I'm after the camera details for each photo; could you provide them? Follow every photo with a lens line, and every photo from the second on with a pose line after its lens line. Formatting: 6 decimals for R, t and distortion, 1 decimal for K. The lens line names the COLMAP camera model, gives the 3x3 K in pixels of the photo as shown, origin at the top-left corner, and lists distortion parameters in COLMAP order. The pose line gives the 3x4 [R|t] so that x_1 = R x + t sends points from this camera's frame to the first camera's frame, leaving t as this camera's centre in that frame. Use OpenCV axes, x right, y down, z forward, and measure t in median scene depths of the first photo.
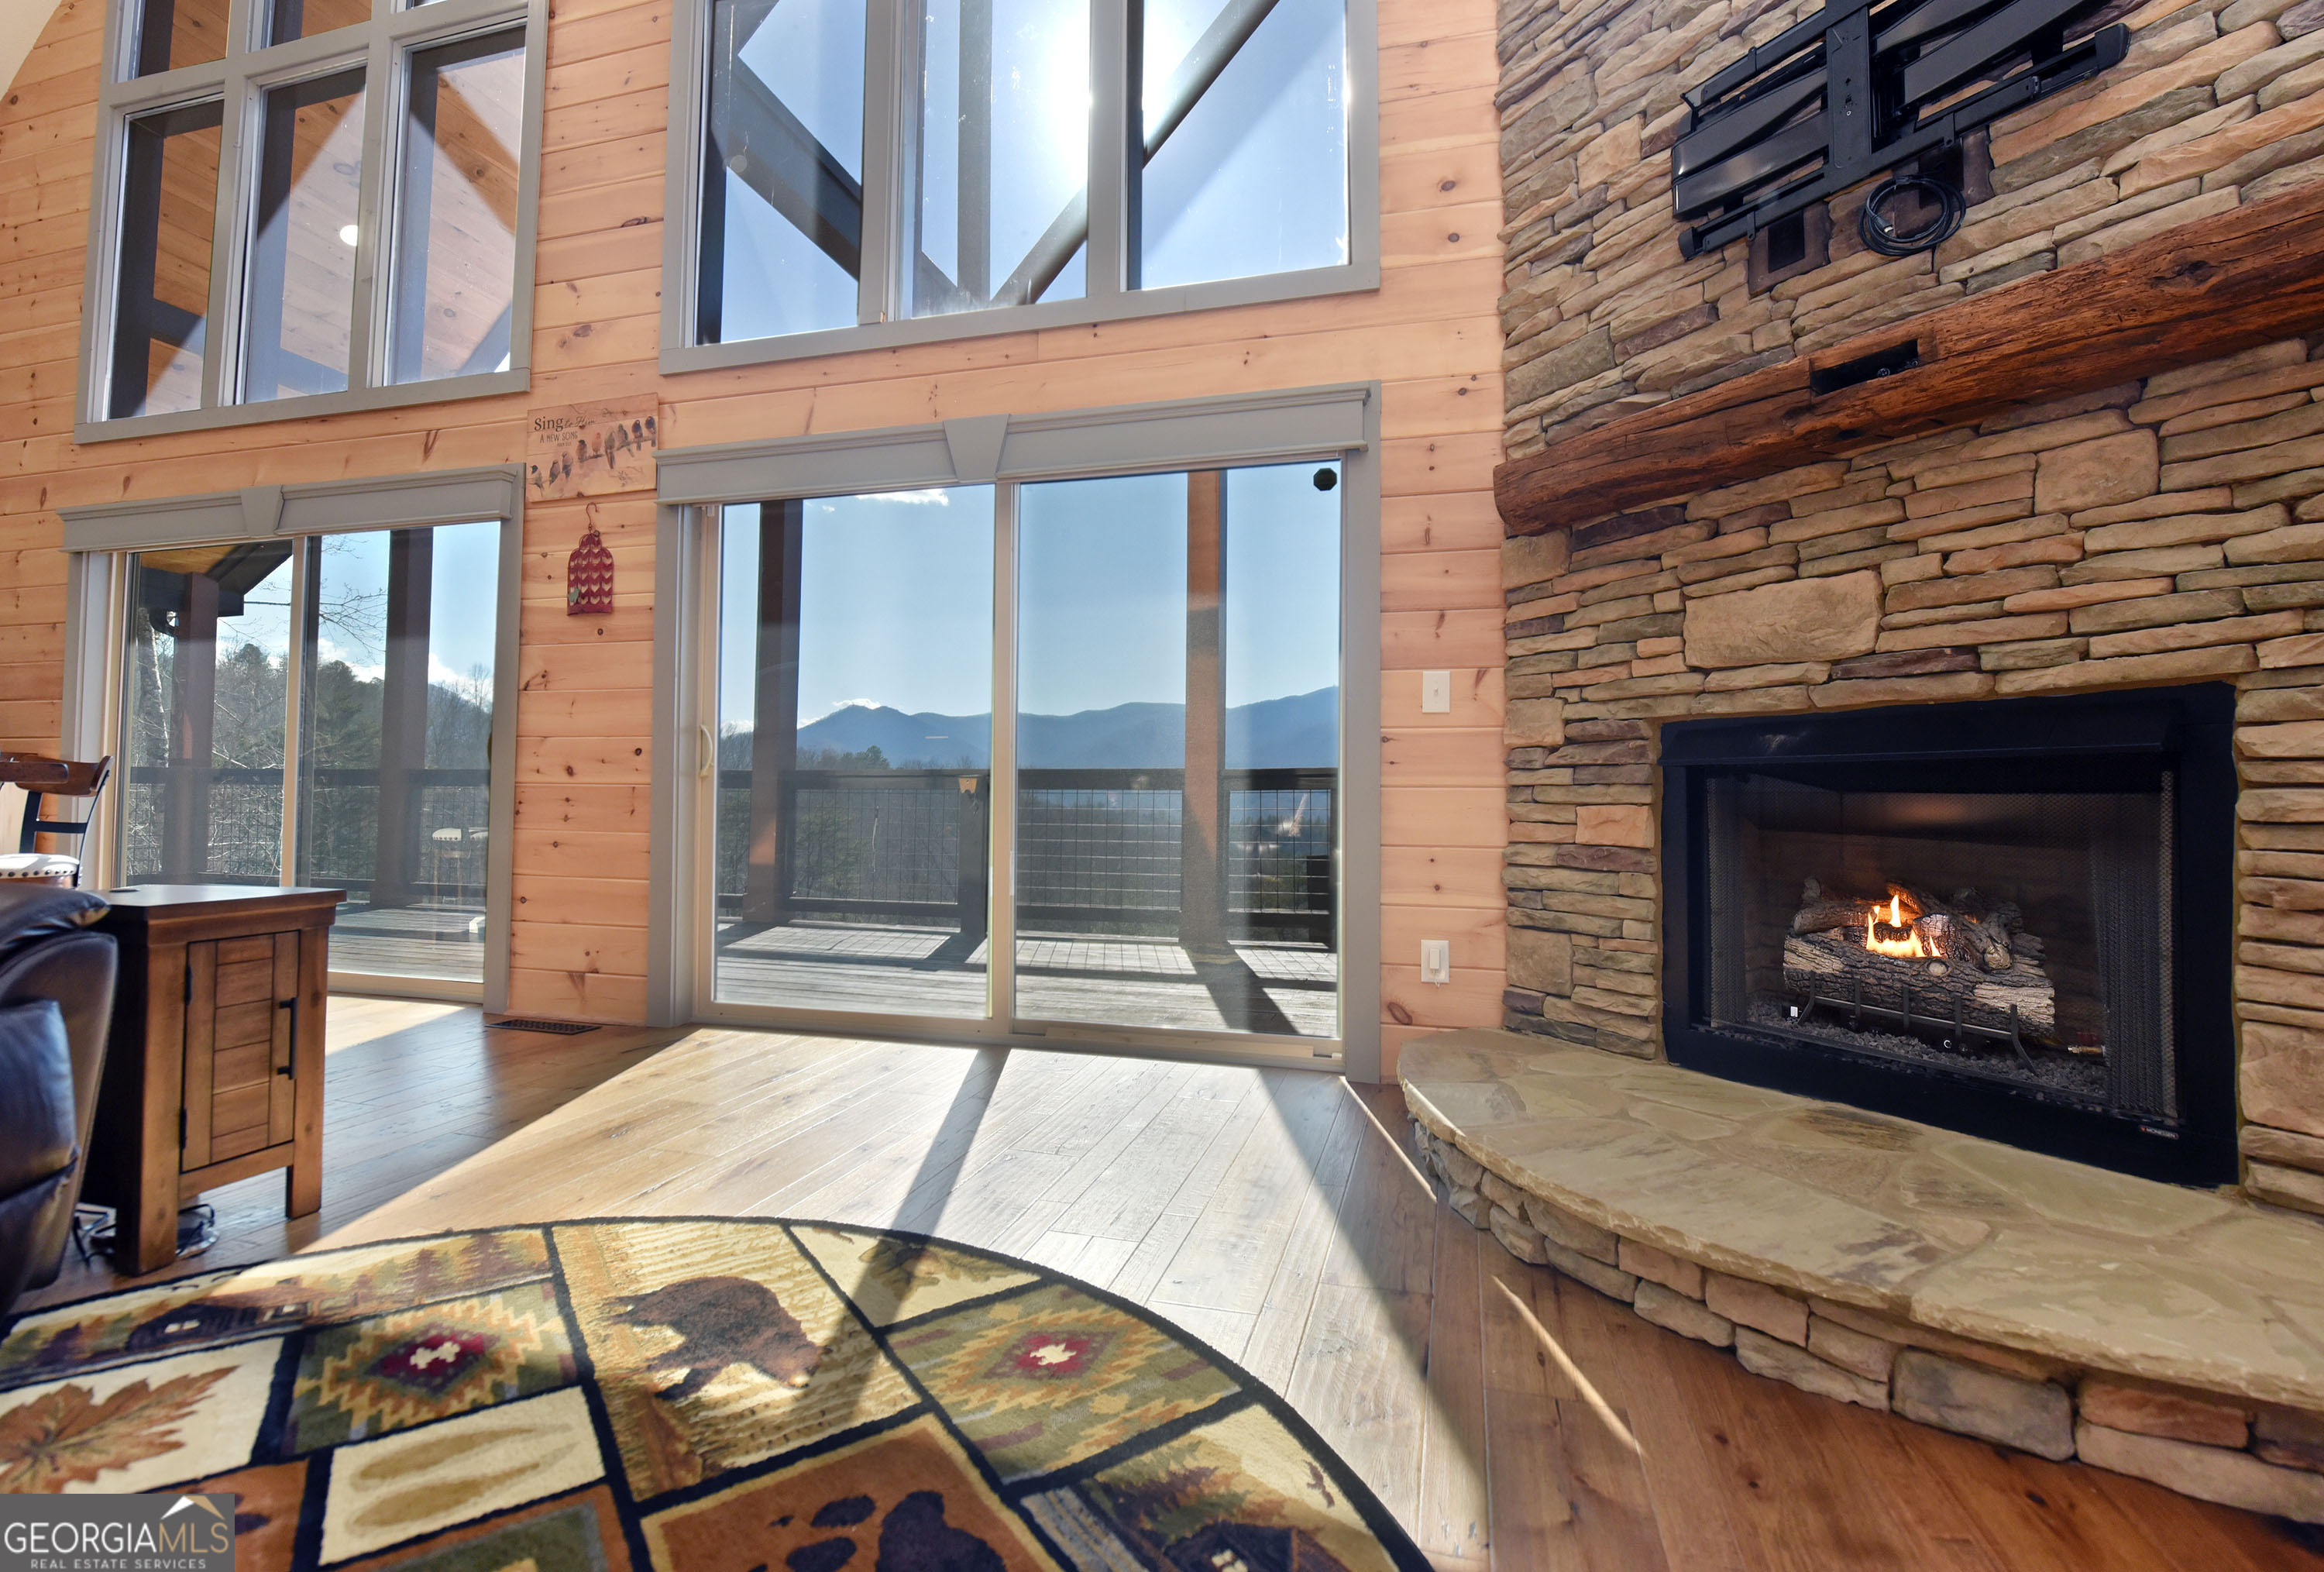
lens RADIAL K [[1052.3, 0, 1165.6], [0, 1052.3, 753.4], [0, 0, 1]] dist [-0.002529, -0.006795]
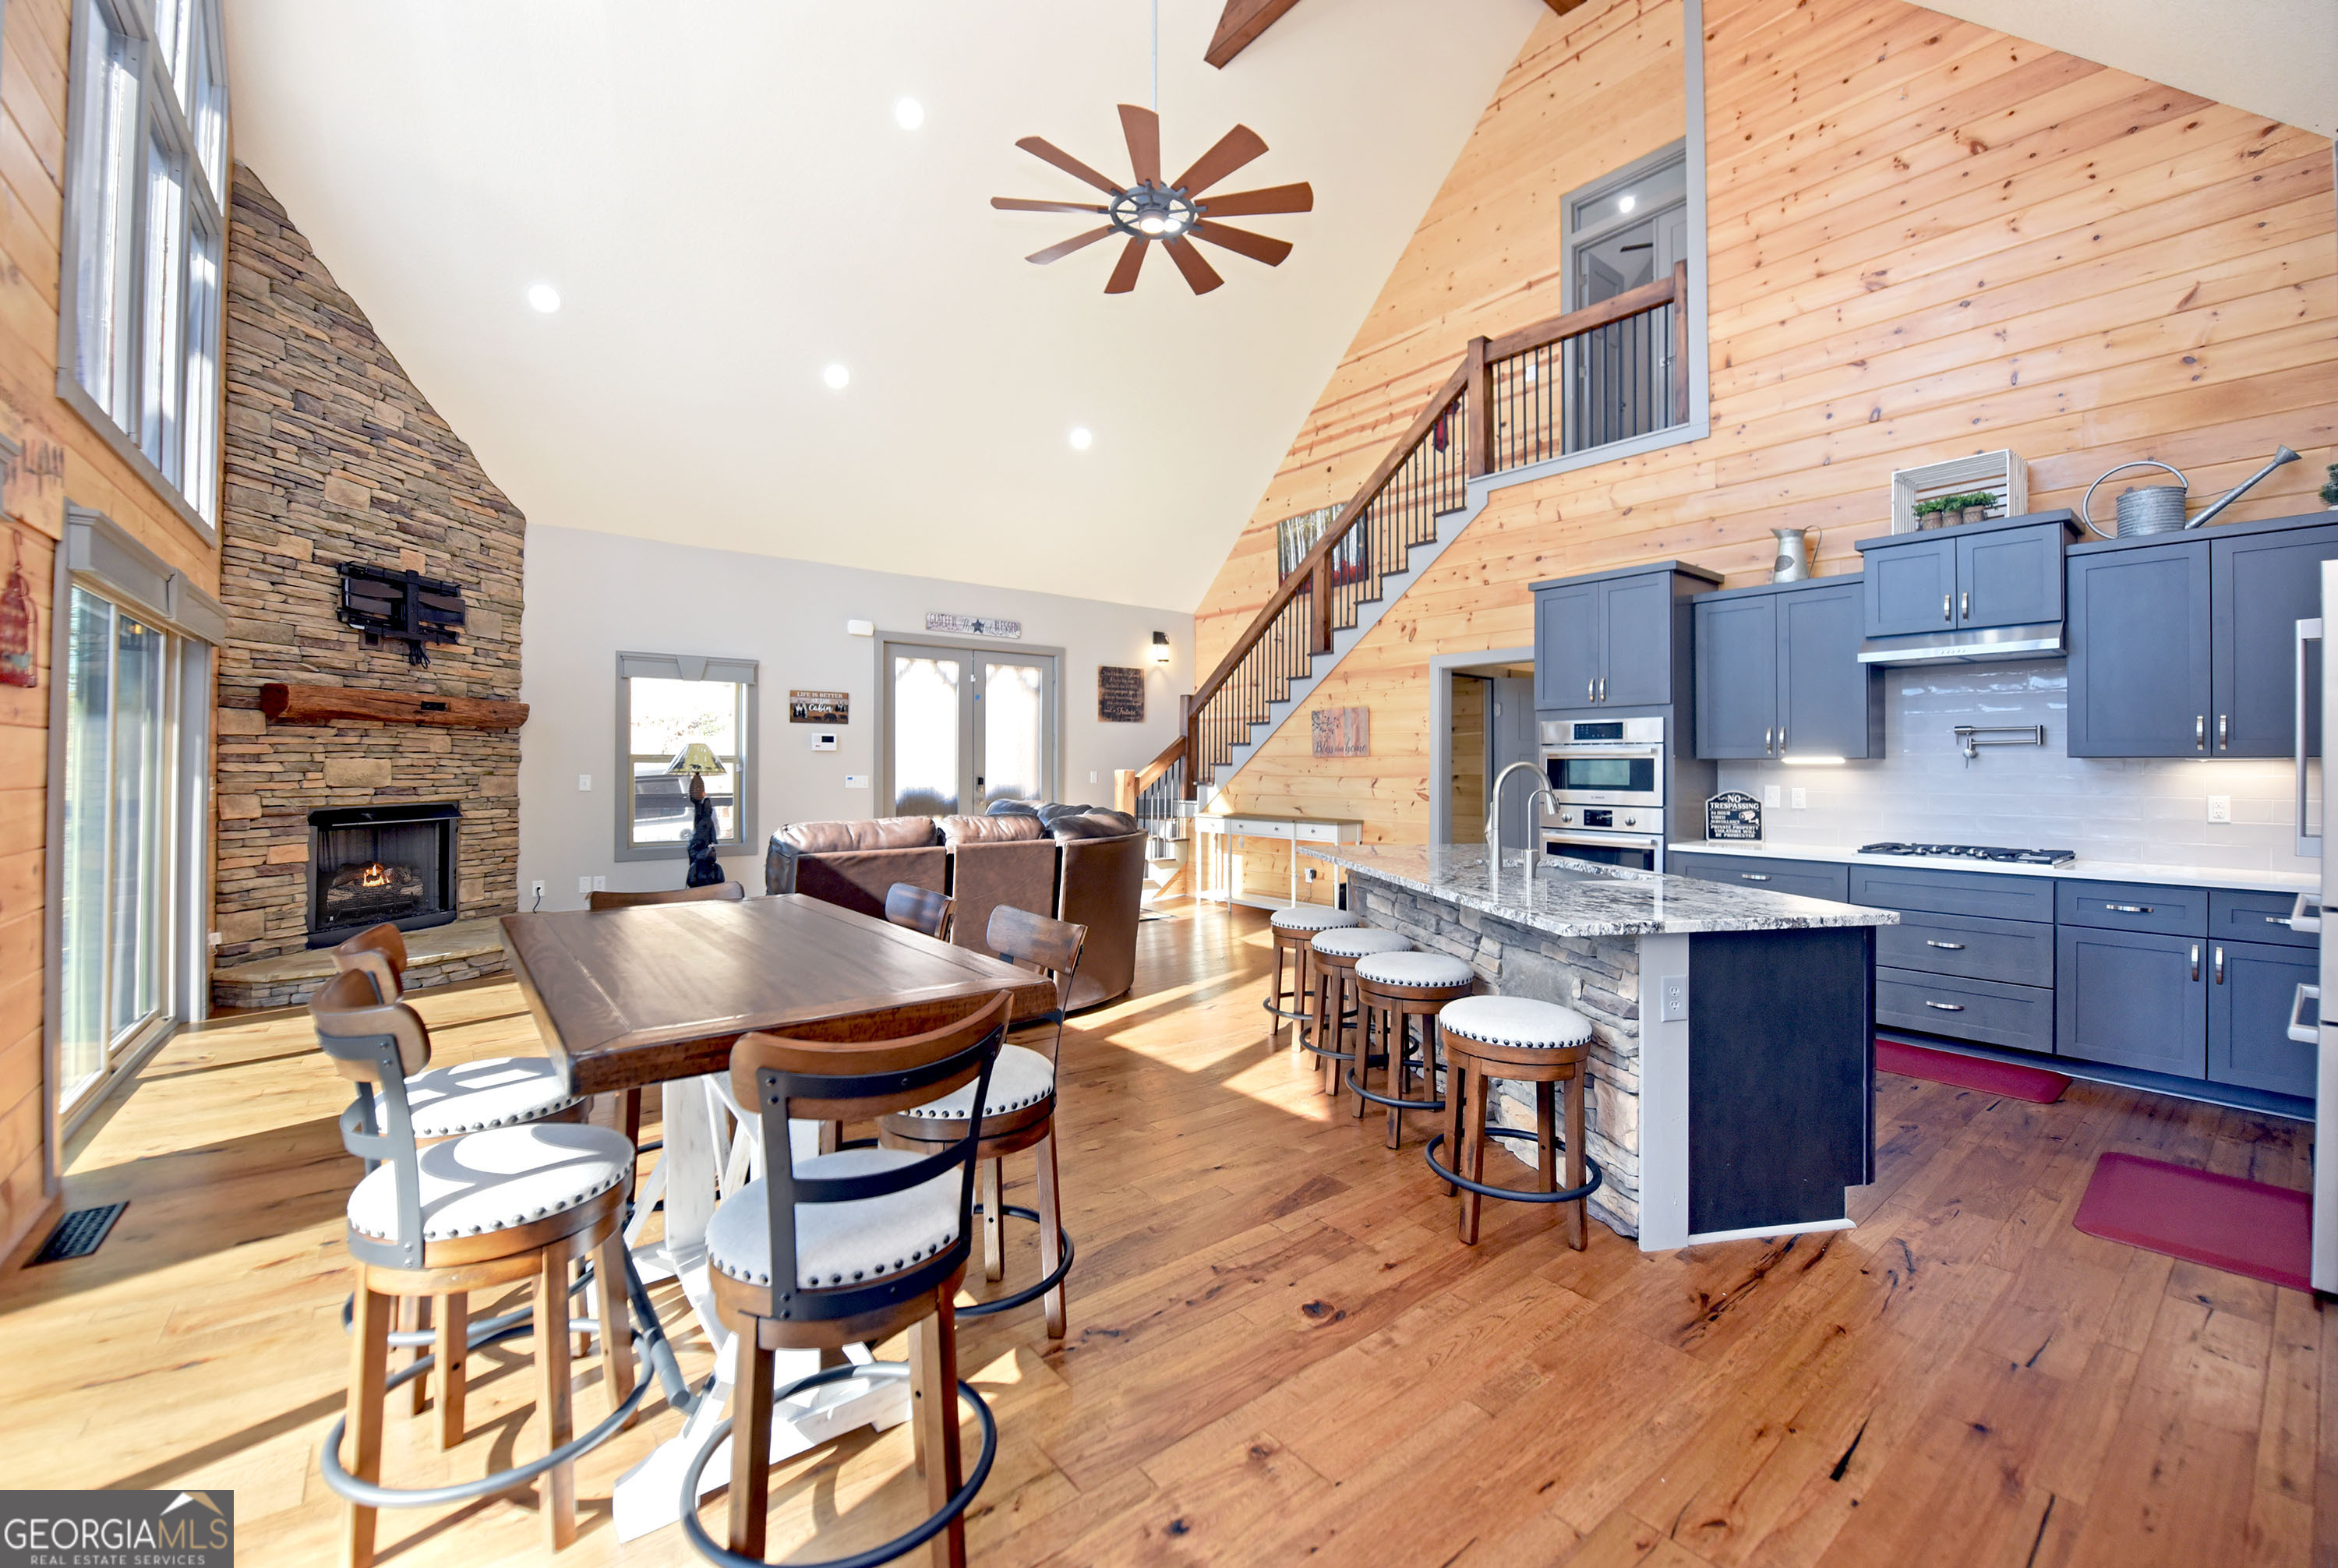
lens RADIAL K [[948.1, 0, 1184.5], [0, 948.1, 762.6], [0, 0, 1]] dist [-0.015209, -0.002342]
pose [[-0.810755, -0.011215, 0.585279, -2.276191], [-0.039639, 0.998573, -0.035775, -0.129087], [-0.584042, -0.052204, -0.810043, 1.506215]]
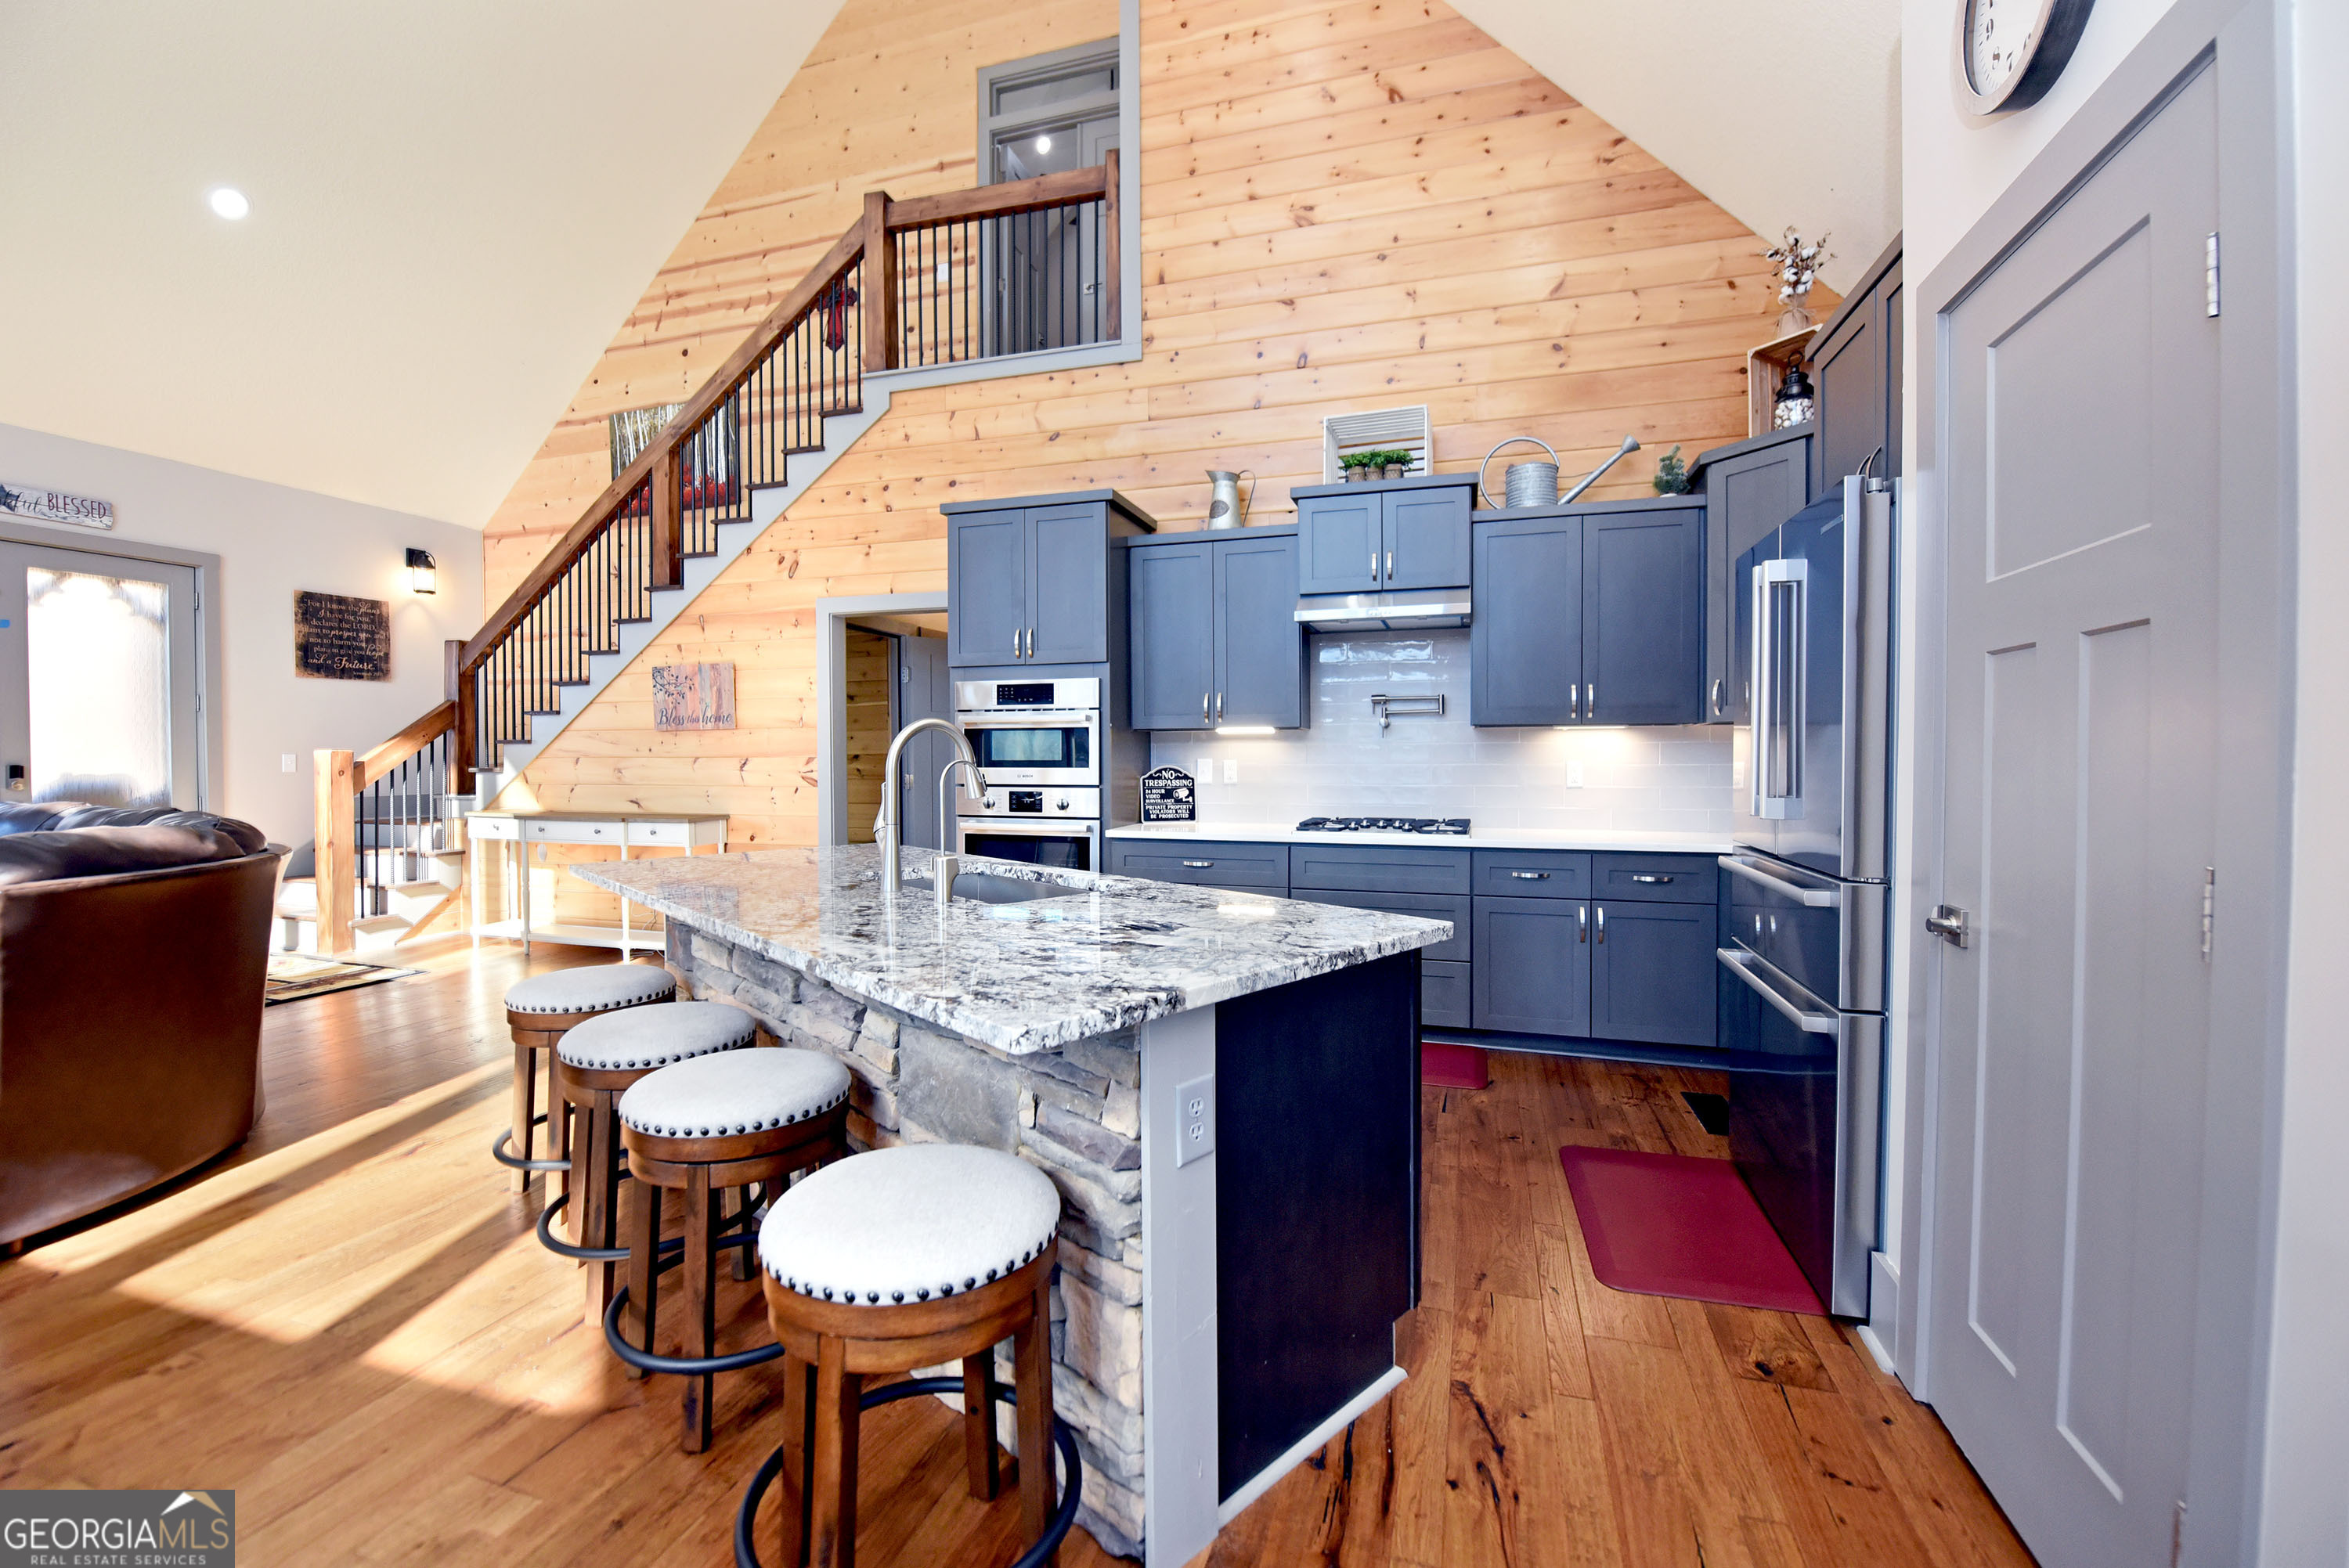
lens RADIAL K [[953.3, 0, 1181.8], [0, 953.3, 772.6], [0, 0, 1]] dist [-0.014104, -0.002397]
pose [[-0.999471, -0.009272, 0.031166, -2.131390], [-0.010103, 0.999595, -0.026613, -0.126880], [-0.030907, -0.026914, -0.999160, 0.984569]]
